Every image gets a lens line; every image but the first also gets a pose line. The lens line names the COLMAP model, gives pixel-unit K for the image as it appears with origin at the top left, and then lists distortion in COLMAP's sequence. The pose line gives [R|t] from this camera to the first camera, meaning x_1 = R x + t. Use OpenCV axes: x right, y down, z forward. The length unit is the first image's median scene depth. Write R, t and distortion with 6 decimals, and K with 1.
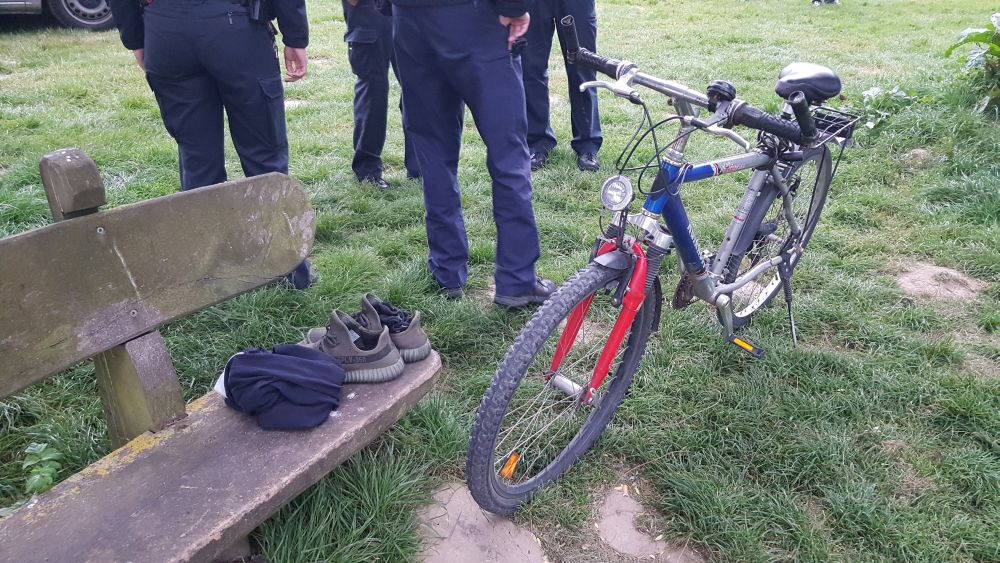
lens RADIAL K [[786.3, 0, 513.7], [0, 786.3, 281.3], [0, 0, 1]] dist [0.006619, 0.003093]
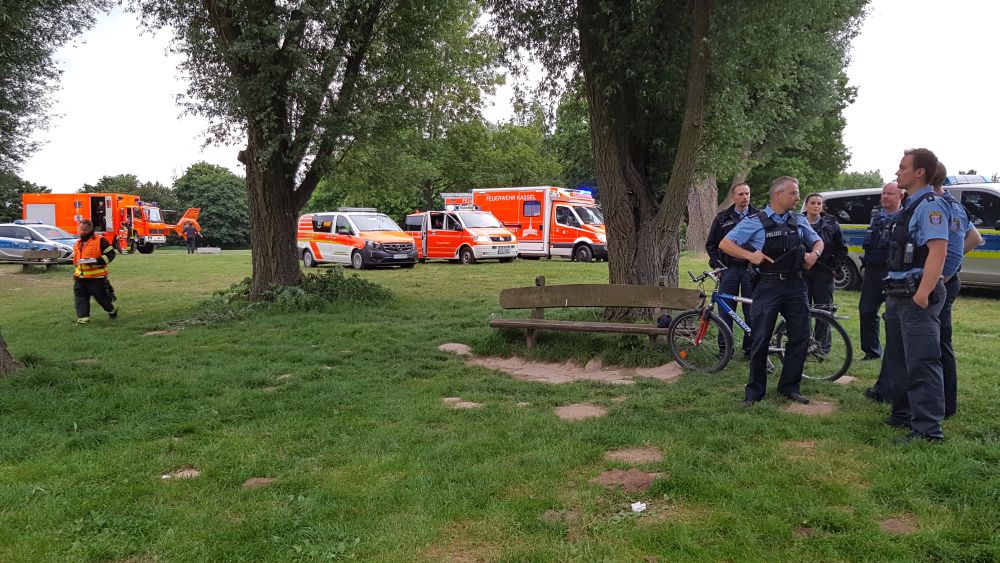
lens RADIAL K [[745.4, 0, 521.1], [0, 745.4, 306.1], [0, 0, 1]] dist [0.095325, -0.132403]
pose [[-0.013034, 0.084549, -0.996334, 4.372236], [-0.410320, 0.908208, 0.082439, 0.017092], [0.911849, 0.409890, 0.022855, -0.035711]]
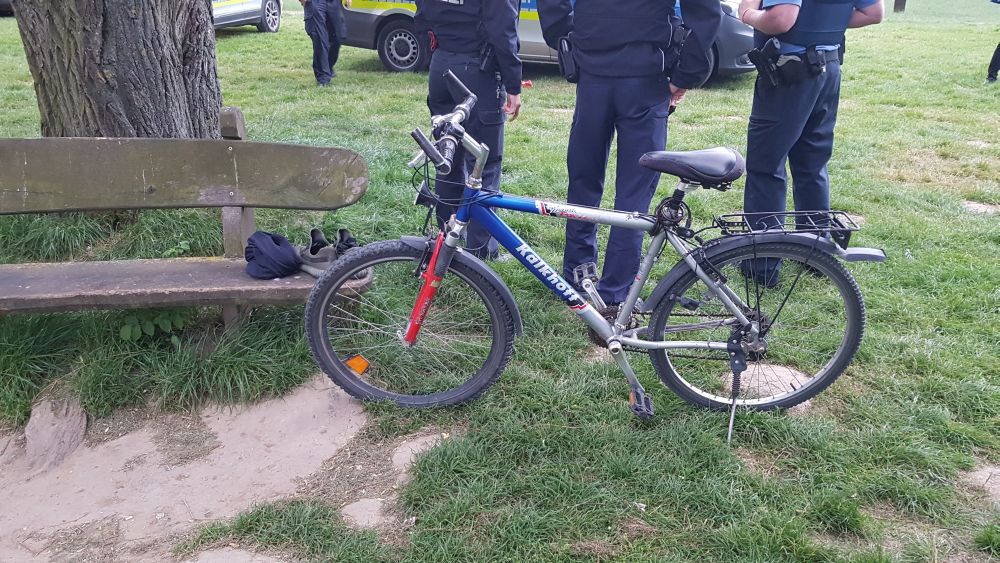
lens RADIAL K [[745.4, 0, 521.1], [0, 745.4, 306.1], [0, 0, 1]] dist [0.095325, -0.132403]
pose [[0.614287, 0.310354, -0.725487, 1.241178], [-0.343658, 0.932855, 0.108079, -0.131410], [0.710317, 0.182928, 0.679696, 0.247767]]
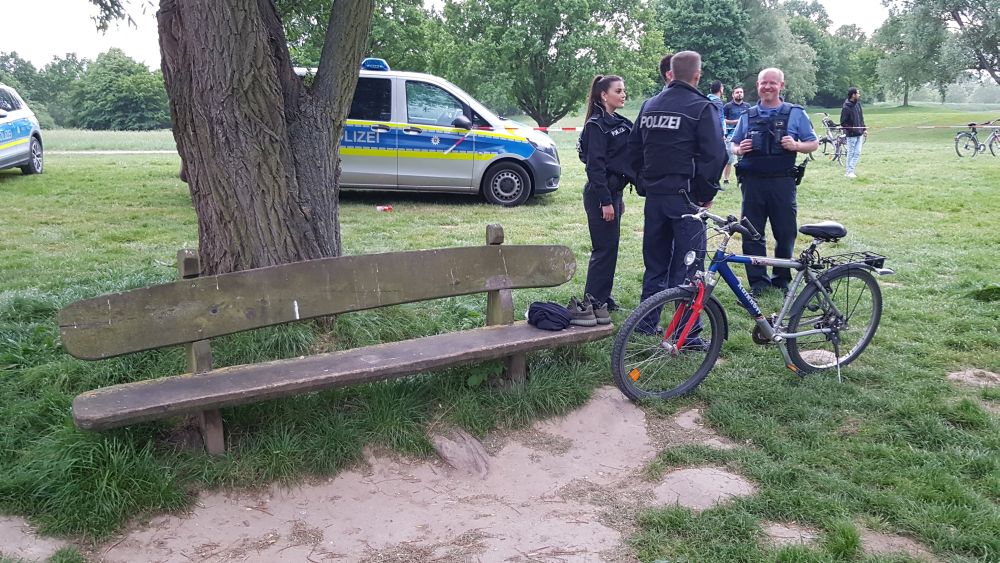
lens RADIAL K [[764.9, 0, 498.3], [0, 764.9, 299.5], [0, 0, 1]] dist [0.091896, -0.149218]
pose [[0.887590, 0.105015, -0.448505, 0.660012], [-0.198309, 0.965931, -0.166287, 0.502909], [0.415762, 0.236537, 0.878176, -1.258196]]
